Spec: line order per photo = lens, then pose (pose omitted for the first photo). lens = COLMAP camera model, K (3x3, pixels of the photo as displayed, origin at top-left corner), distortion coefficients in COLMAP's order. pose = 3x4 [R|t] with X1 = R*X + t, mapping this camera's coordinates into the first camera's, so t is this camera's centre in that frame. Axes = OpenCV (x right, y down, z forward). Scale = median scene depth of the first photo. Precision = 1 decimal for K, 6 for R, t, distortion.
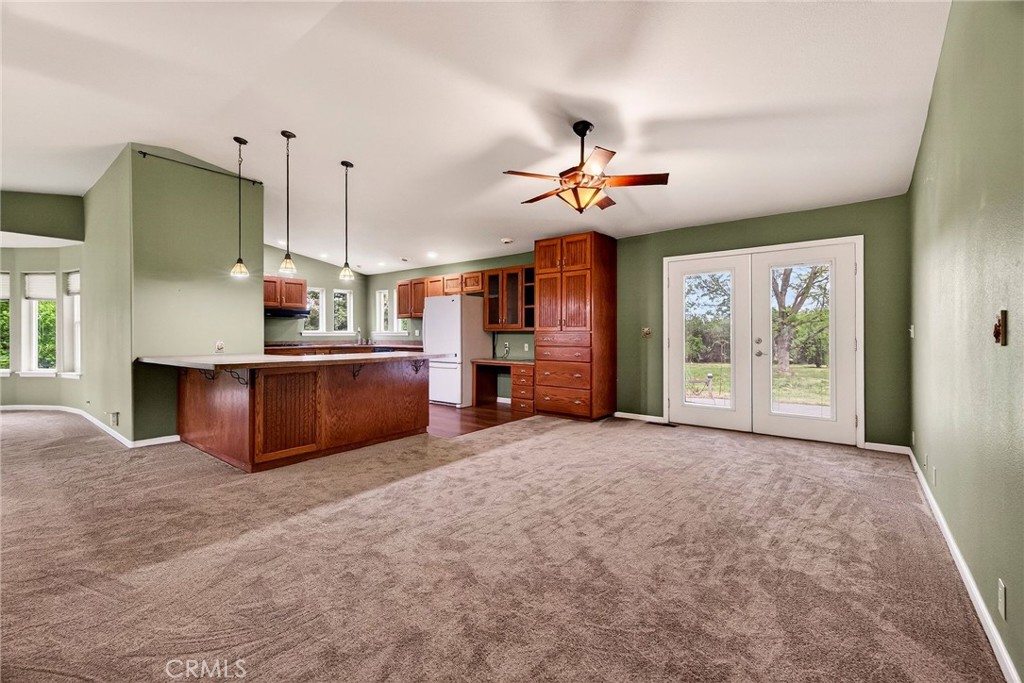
lens RADIAL K [[426.1, 0, 510.9], [0, 426.1, 336.4], [0, 0, 1]] dist [0.002397, 0.000075]
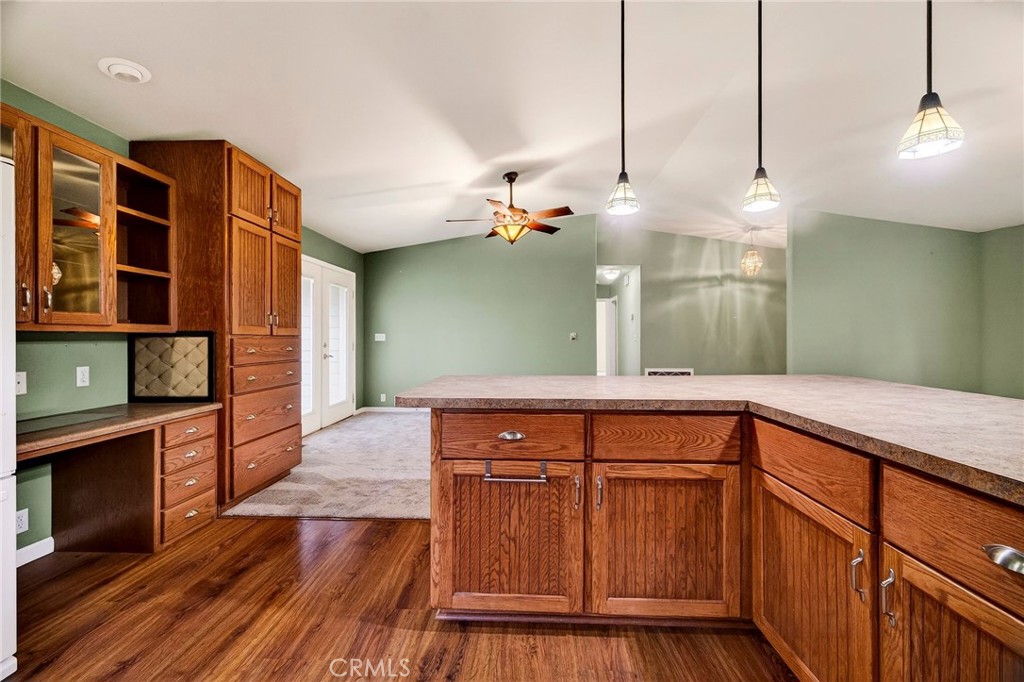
lens RADIAL K [[426.1, 0, 510.9], [0, 426.1, 335.9], [0, 0, 1]] dist [0.002397, 0.000075]
pose [[-0.585158, 0.003479, 0.810912, -0.452348], [0.004641, 0.999989, -0.000941, -0.007585], [-0.810906, 0.003212, -0.585168, 0.915947]]
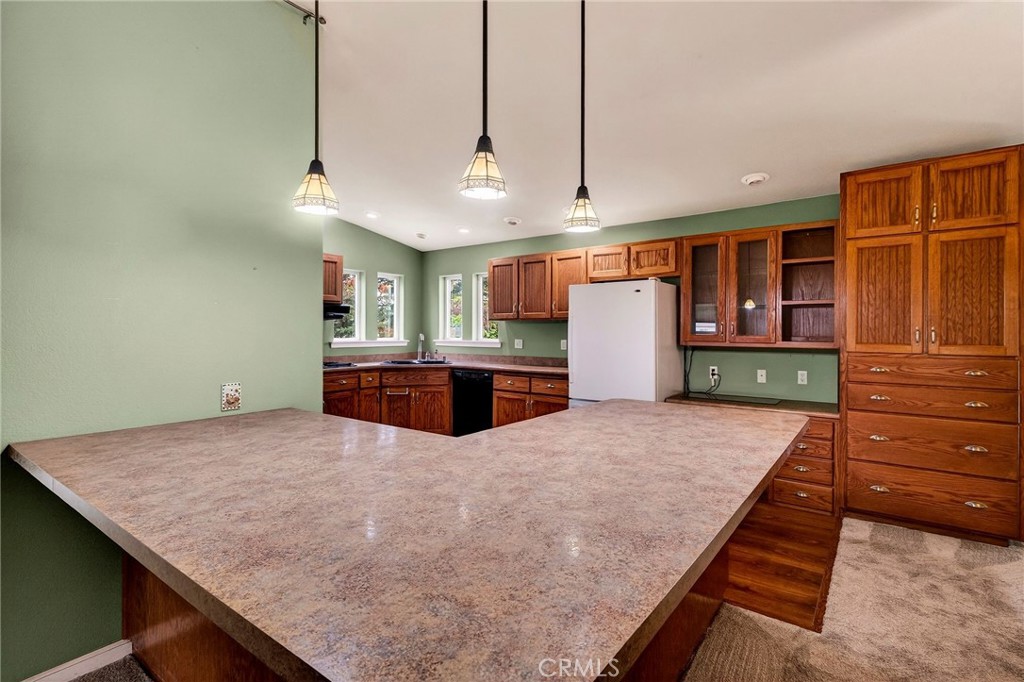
lens RADIAL K [[479.4, 0, 511.3], [0, 479.4, 326.6], [0, 0, 1]] dist [-0.003029, -0.000743]
pose [[0.999864, 0.005773, 0.015432, -0.310082], [-0.005513, 0.999843, -0.016839, -0.026985], [-0.015527, 0.016752, 0.999739, 0.393153]]
